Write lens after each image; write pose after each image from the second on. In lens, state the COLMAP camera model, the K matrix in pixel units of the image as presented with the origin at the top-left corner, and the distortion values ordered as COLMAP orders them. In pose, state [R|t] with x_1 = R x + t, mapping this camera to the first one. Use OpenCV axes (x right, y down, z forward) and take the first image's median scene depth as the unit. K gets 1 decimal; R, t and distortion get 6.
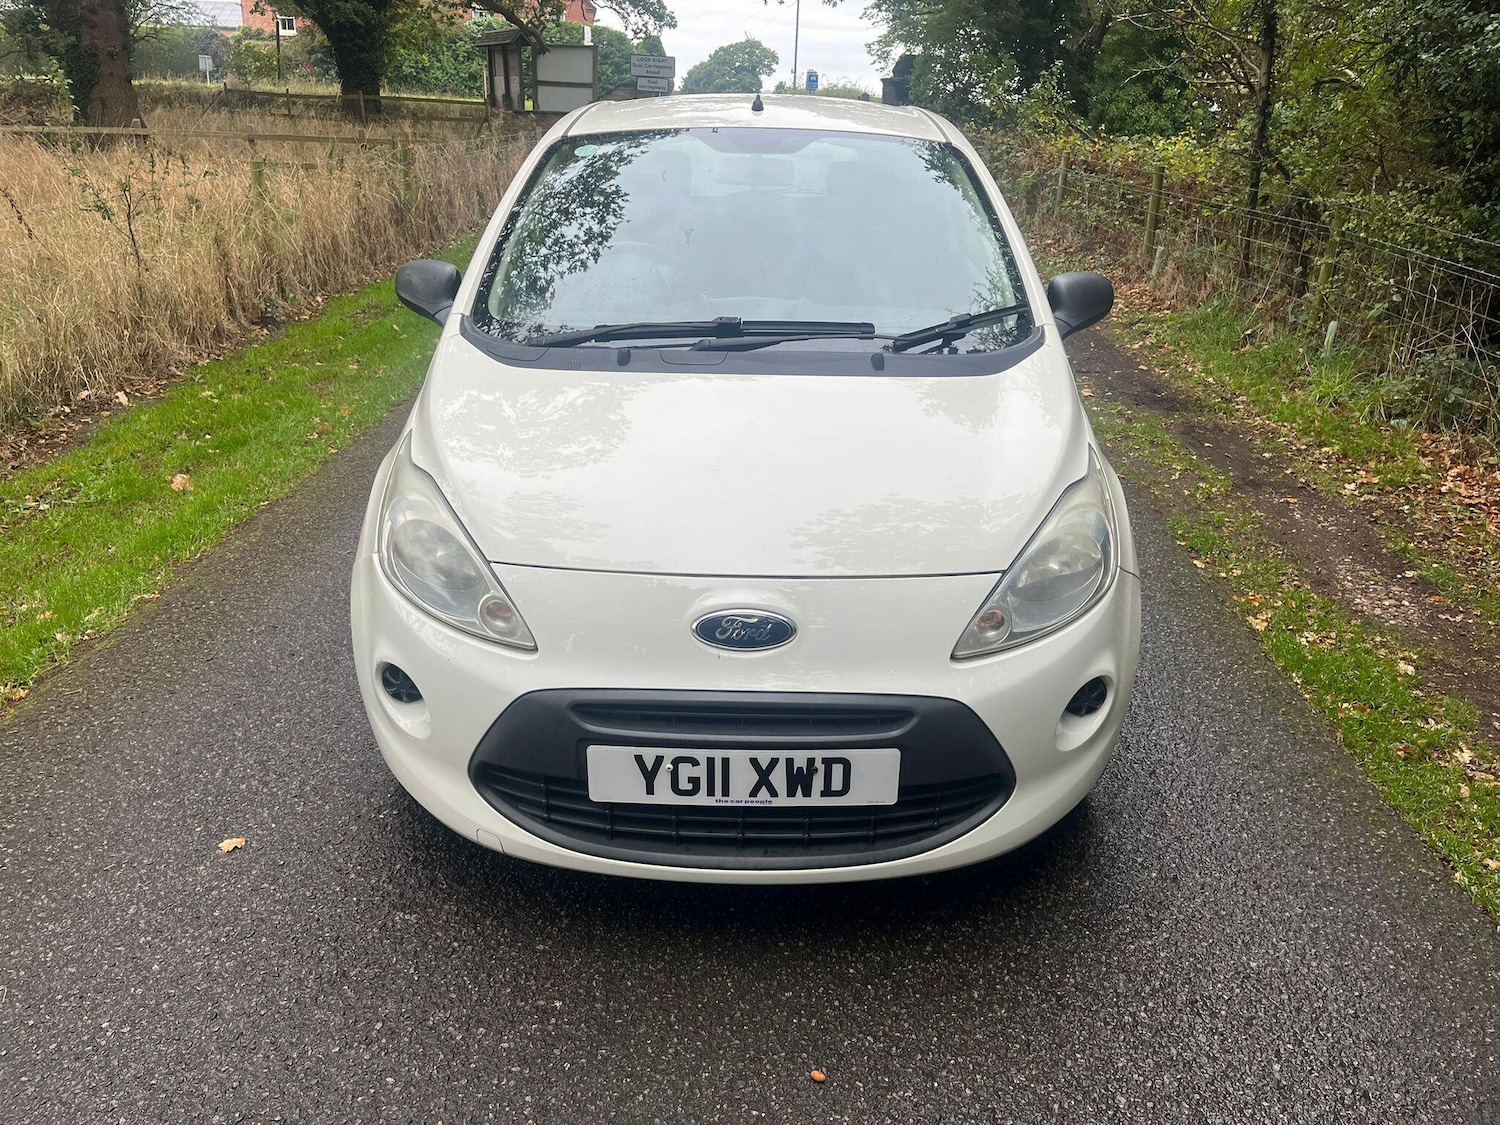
lens RADIAL K [[1137.2, 0, 754.4], [0, 1137.2, 559.5], [0, 0, 1]] dist [0.087070, -0.127685]
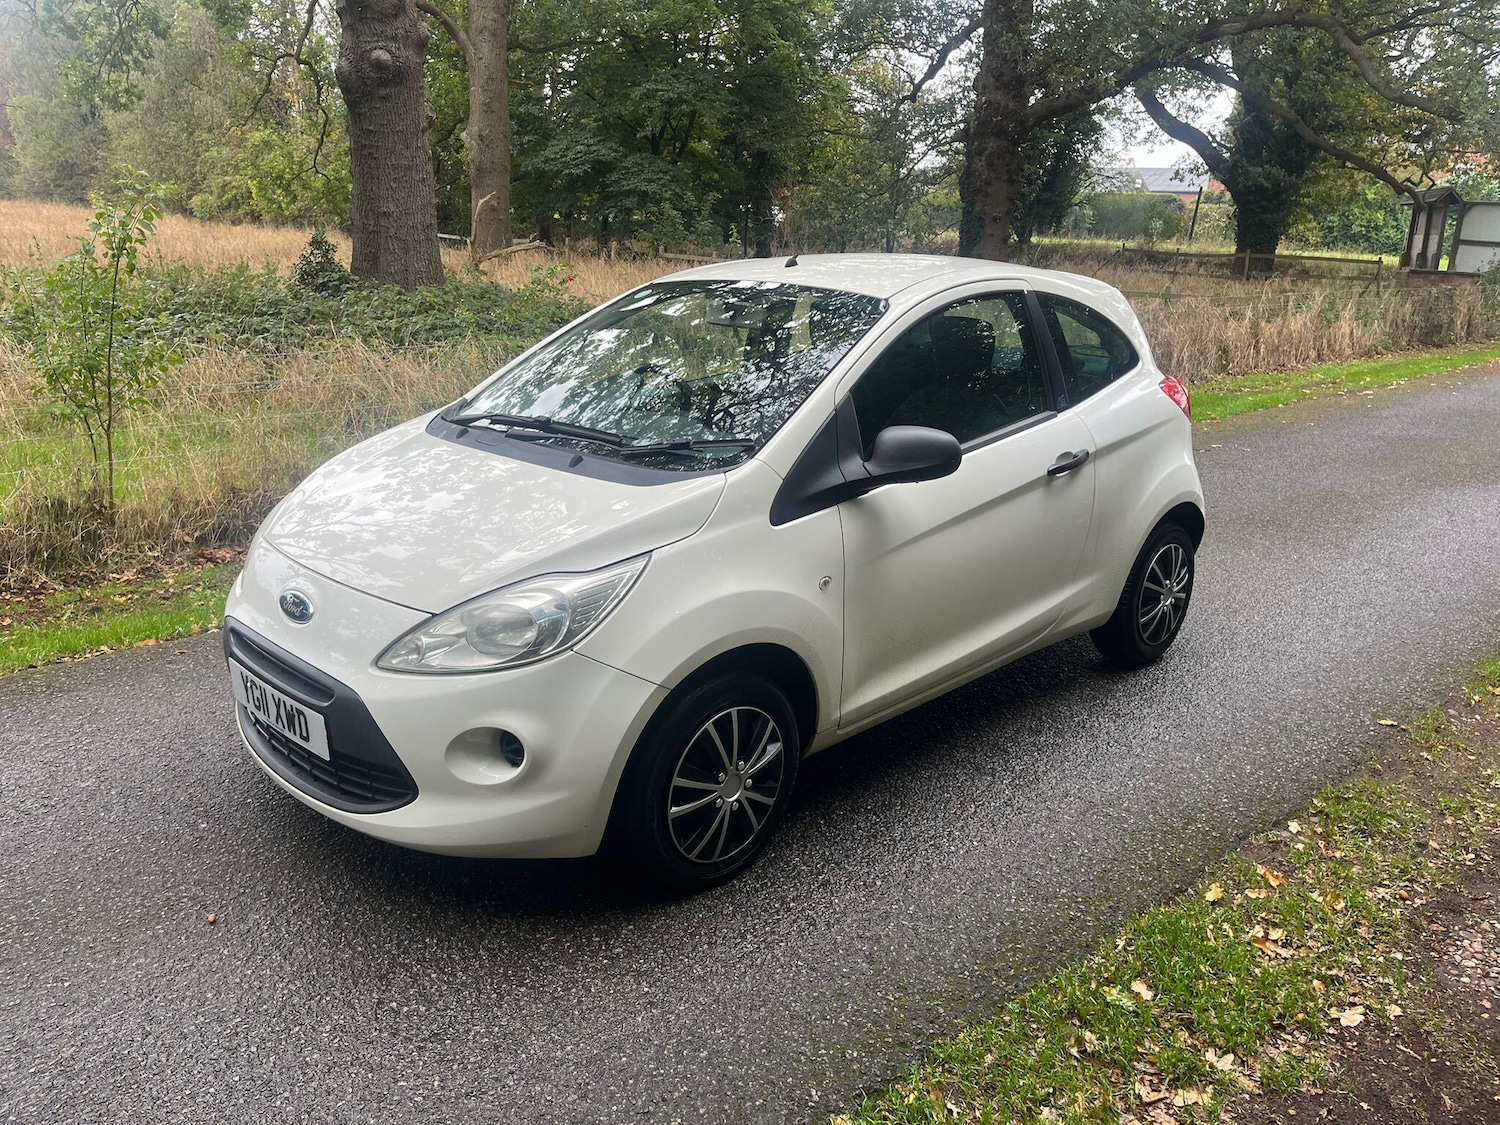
lens RADIAL K [[1157.1, 0, 756.0], [0, 1157.1, 565.4], [0, 0, 1]] dist [0.072649, -0.118621]
pose [[0.701966, 0.191210, -0.686063, 0.105507], [-0.273013, 0.961945, -0.011241, -0.009874], [0.657806, 0.195195, 0.727455, 0.022323]]
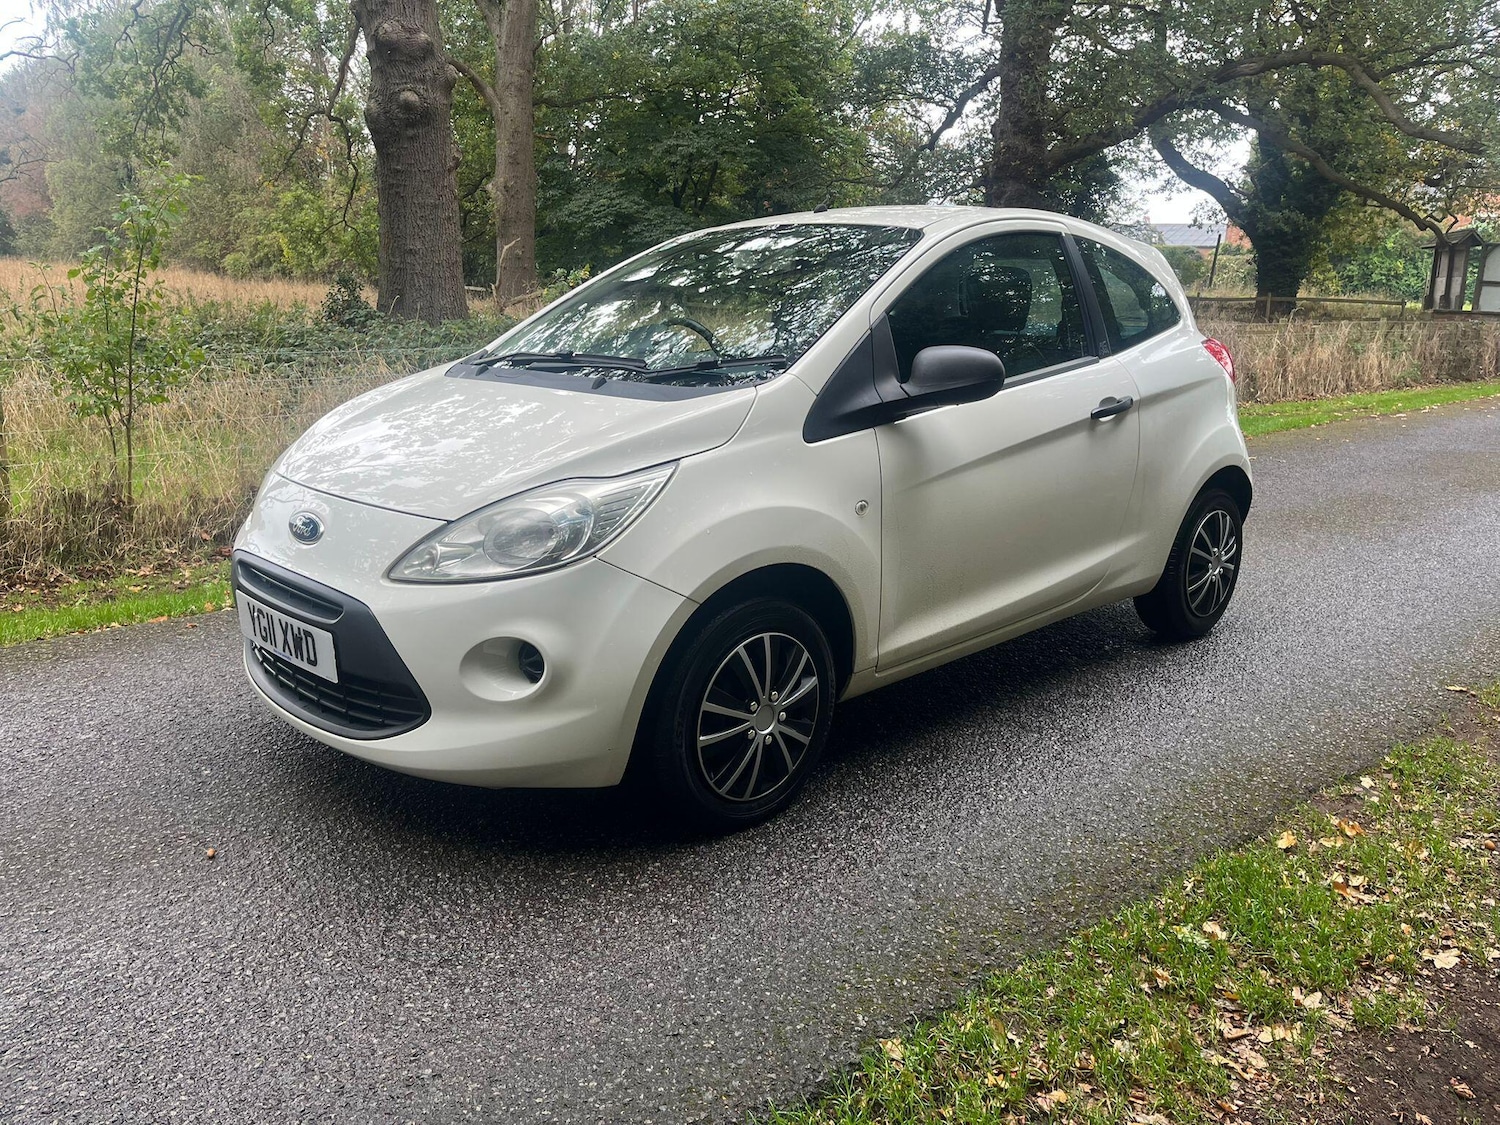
lens RADIAL K [[1154.5, 0, 753.1], [0, 1154.5, 564.9], [0, 0, 1]] dist [0.071680, -0.119612]
pose [[0.688452, 0.147369, -0.710152, 0.101926], [-0.268430, 0.961383, -0.060725, 0.006329], [0.673780, 0.232432, 0.701424, 0.030741]]
